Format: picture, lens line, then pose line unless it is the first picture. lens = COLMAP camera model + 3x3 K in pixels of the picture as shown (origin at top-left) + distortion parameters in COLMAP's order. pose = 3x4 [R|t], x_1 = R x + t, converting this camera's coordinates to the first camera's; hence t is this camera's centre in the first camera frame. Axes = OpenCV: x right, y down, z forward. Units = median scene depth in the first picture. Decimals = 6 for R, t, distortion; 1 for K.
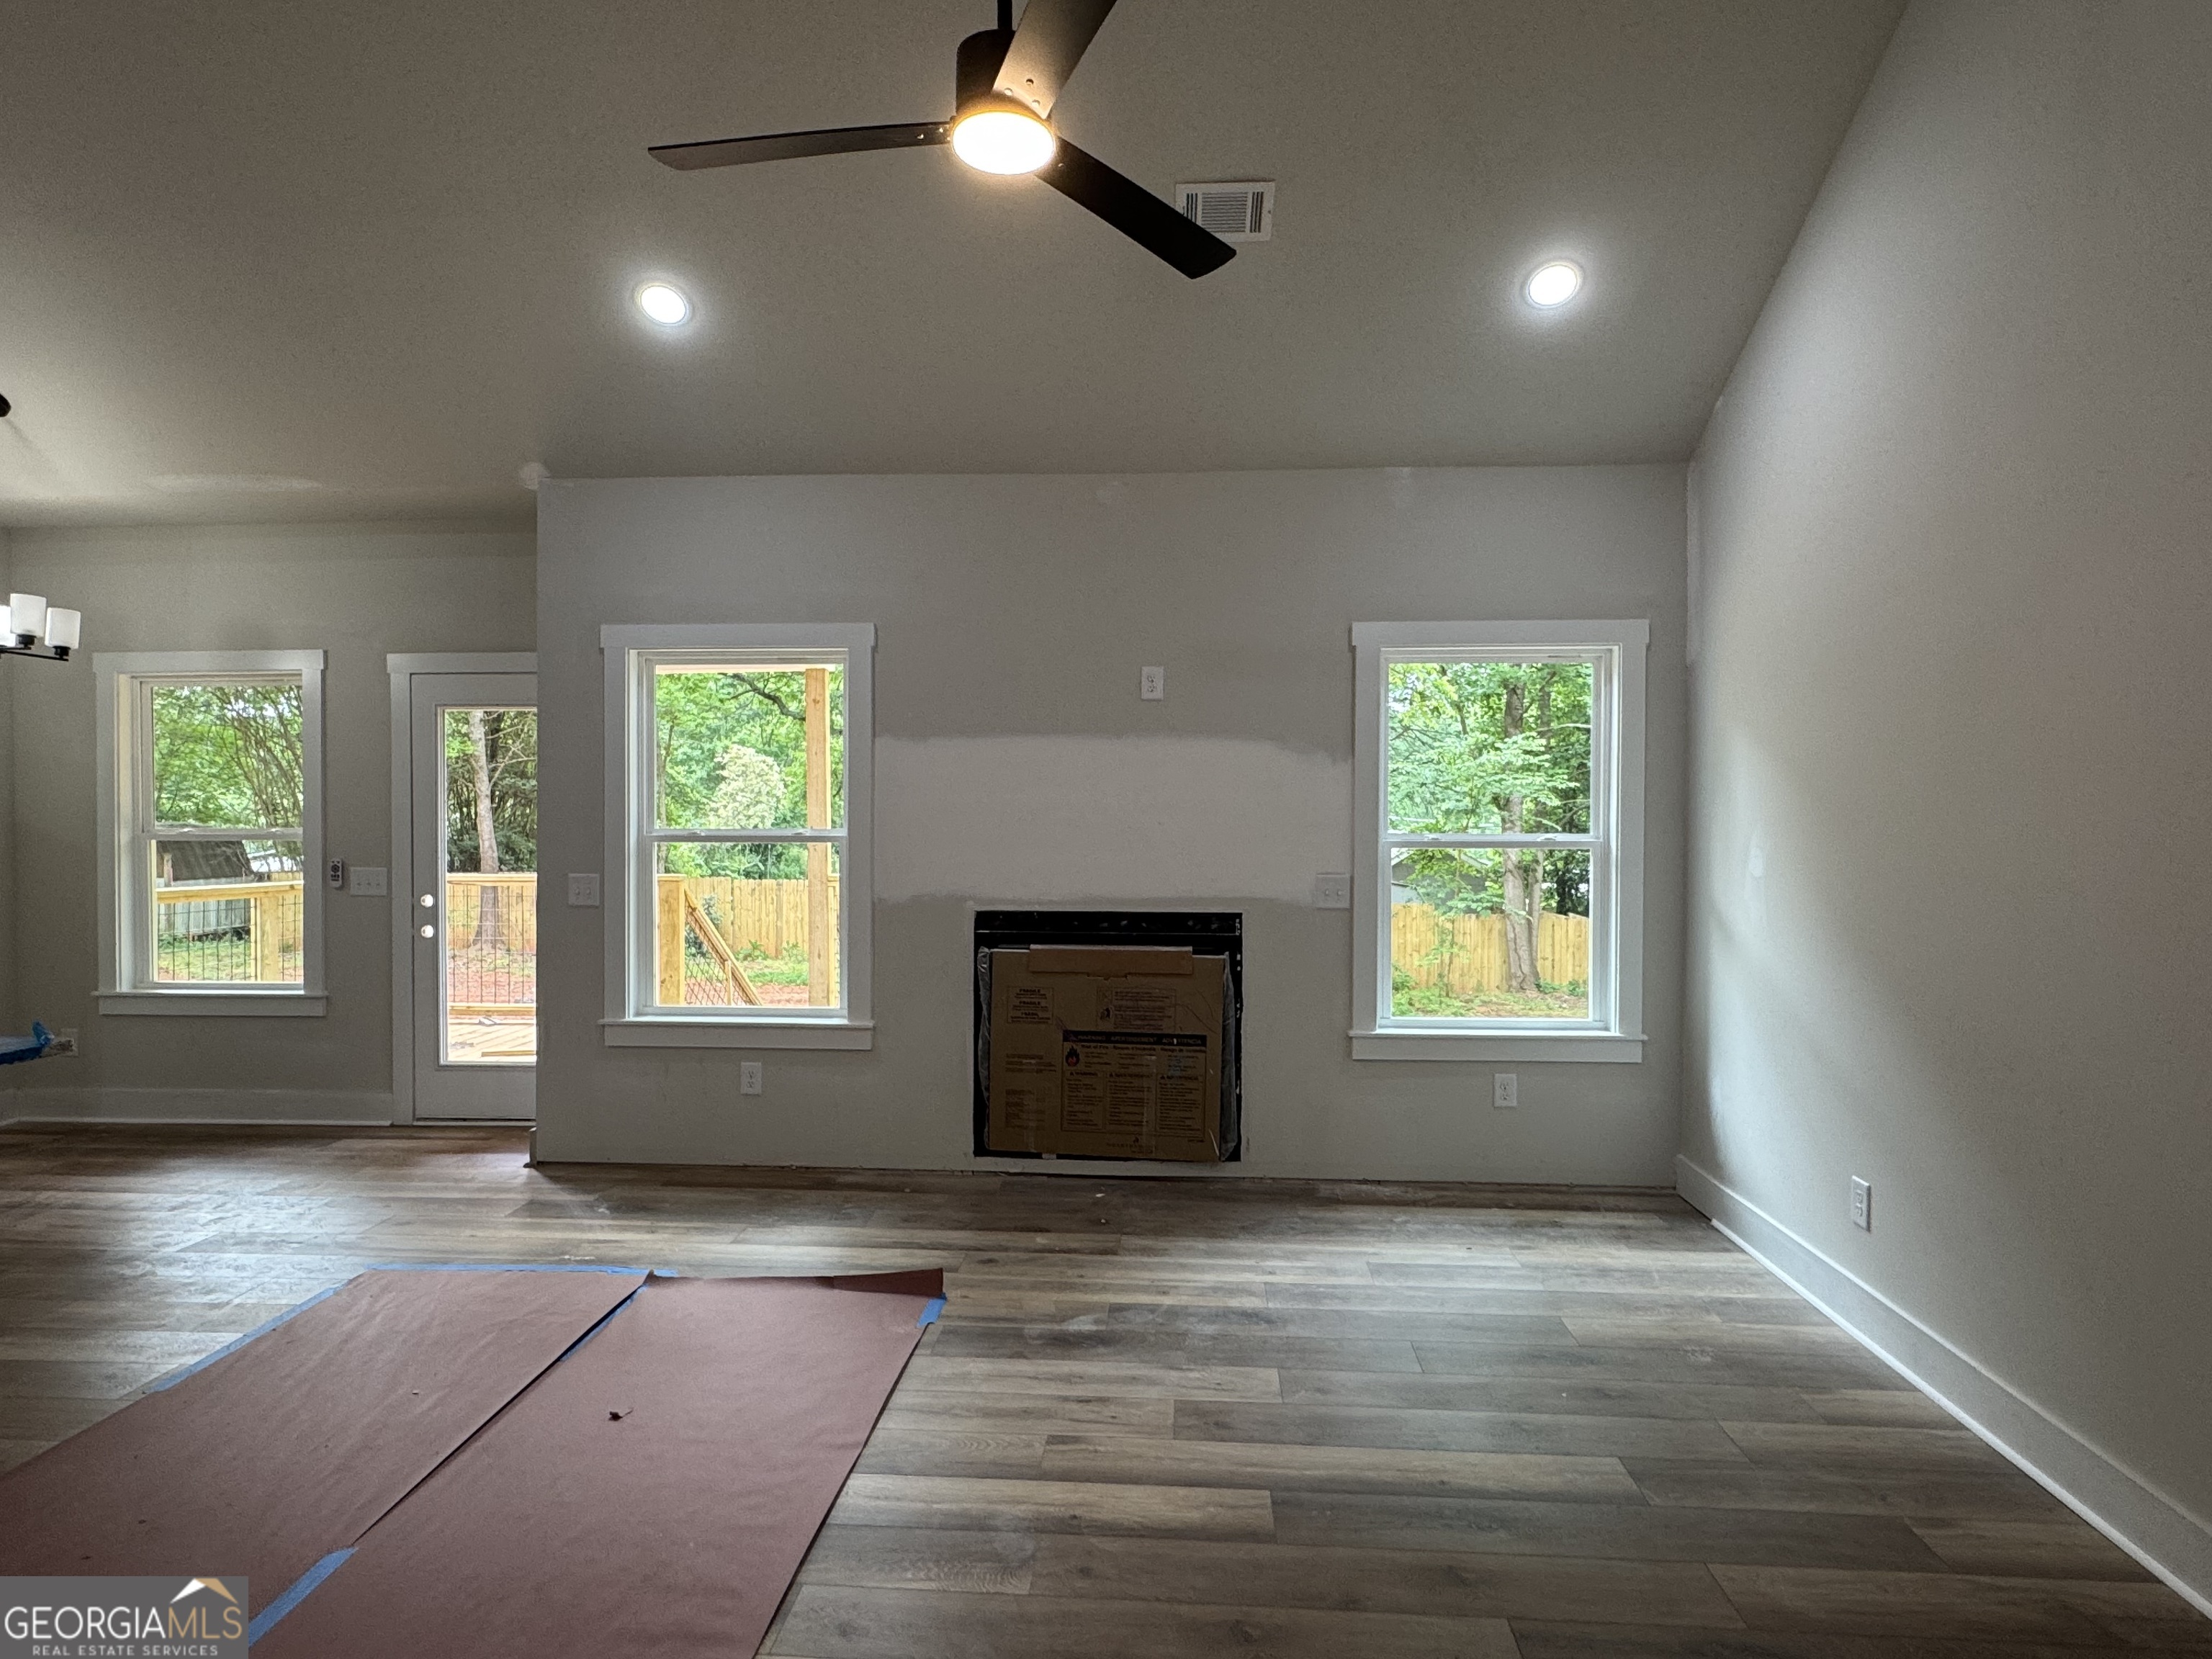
lens RADIAL K [[1249.9, 0, 1106.0], [0, 1249.9, 829.5], [0, 0, 1]] dist [-0.000058, -0.000534]
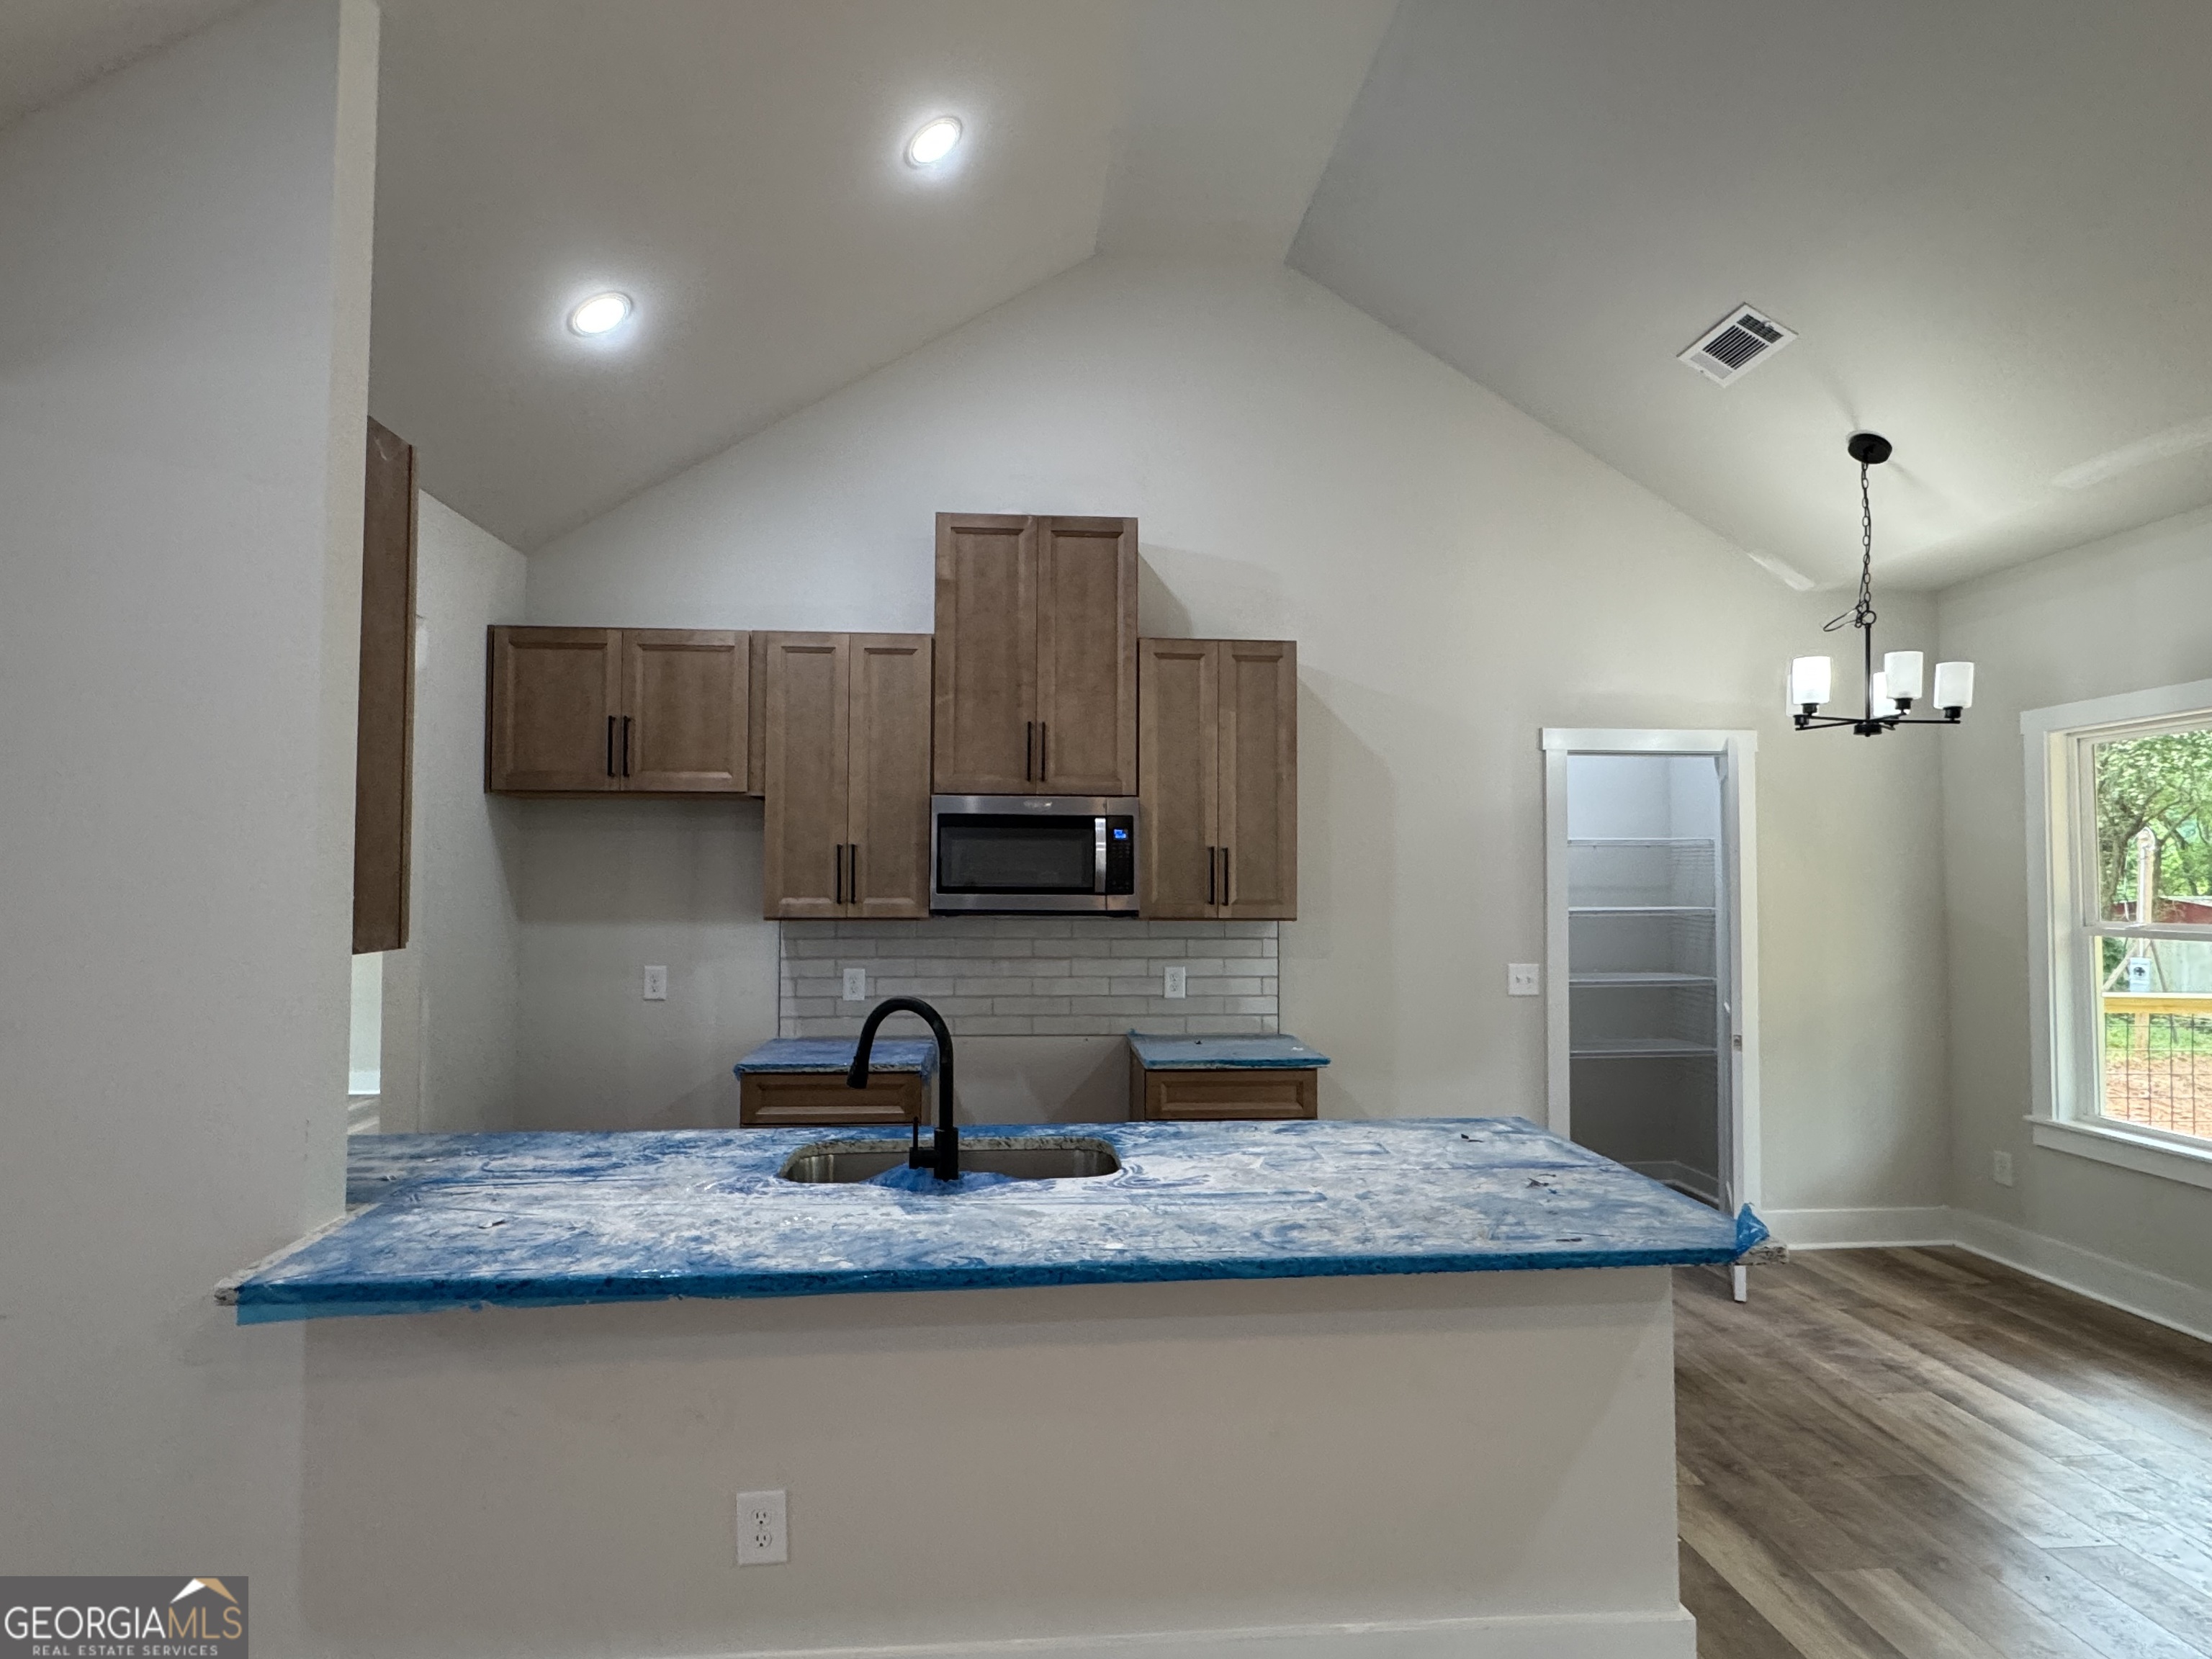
lens RADIAL K [[1180.6, 0, 1101.8], [0, 1180.6, 837.0], [0, 0, 1]] dist [-0.000468, -0.000256]
pose [[0.144153, -0.036194, -0.988893, -0.134507], [-0.015322, 0.999129, -0.038802, -0.019034], [0.989437, 0.020745, 0.143473, 0.323316]]
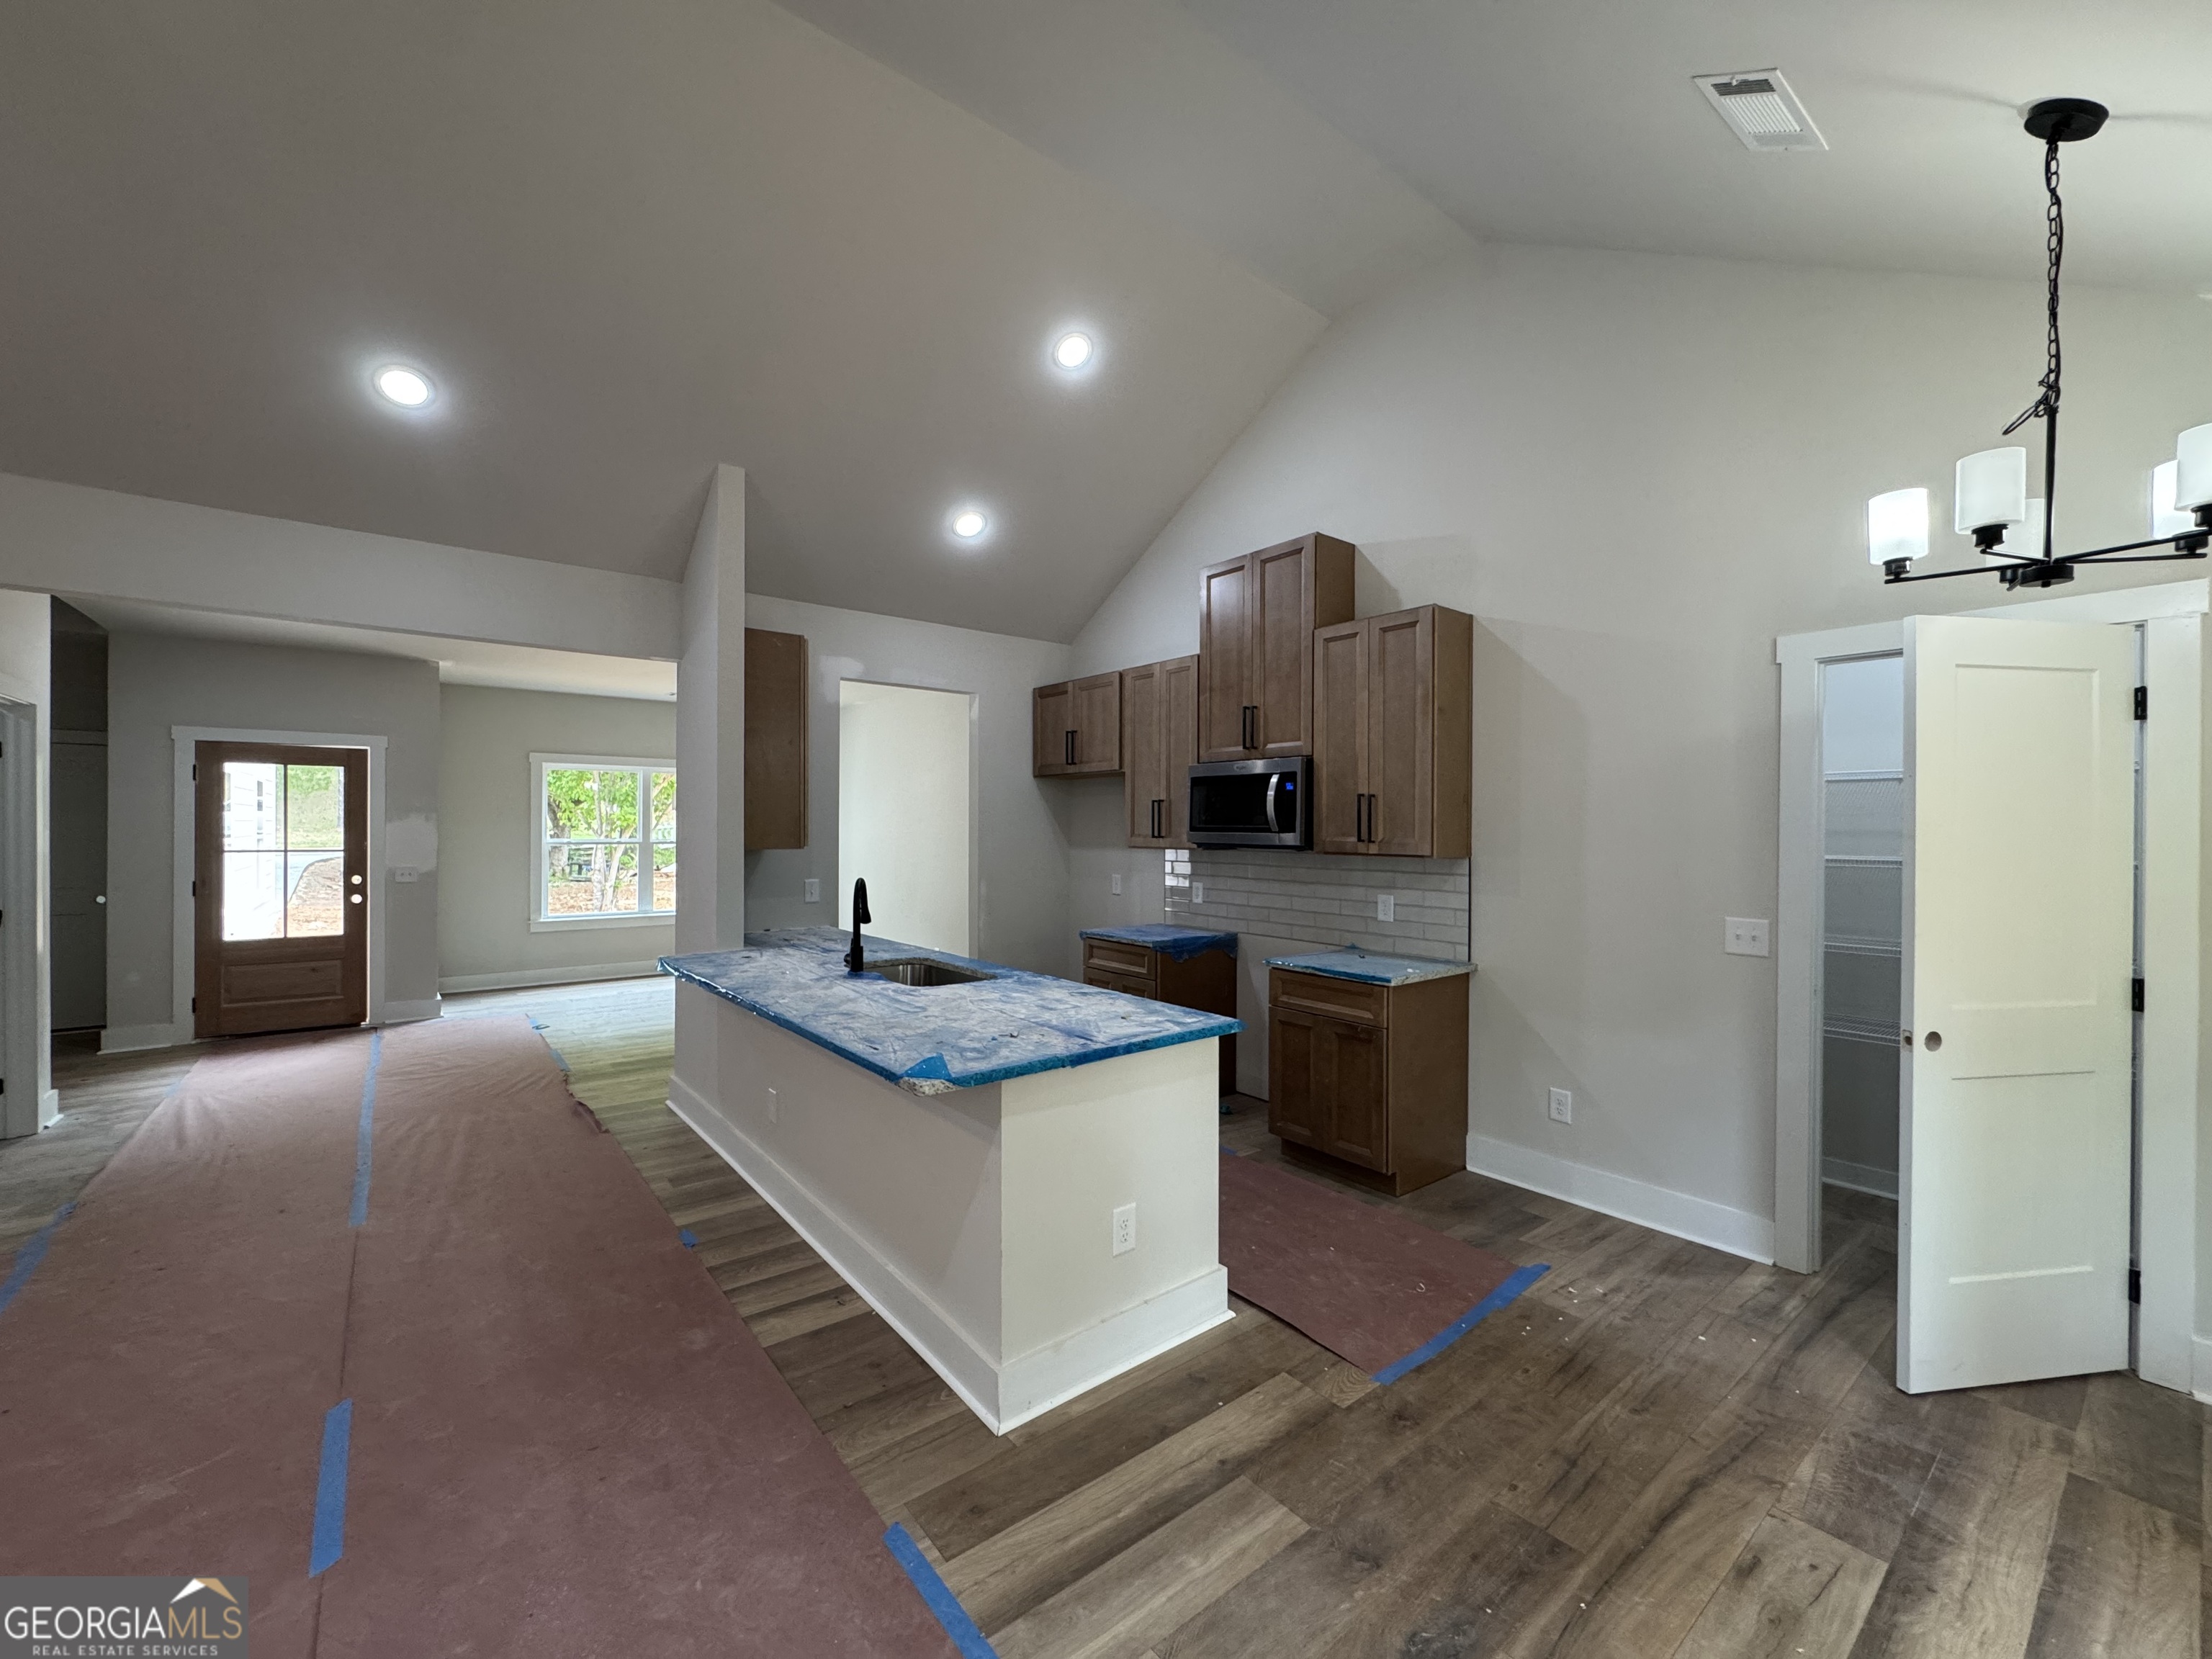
lens RADIAL K [[889.4, 0, 1098.3], [0, 889.4, 828.9], [0, 0, 1]] dist [-0.000508, -0.000081]
pose [[-0.738474, -0.005066, -0.674263, -0.294887], [-0.014588, 0.999858, 0.008465, -0.019053], [0.674125, 0.016087, -0.738442, 0.982343]]
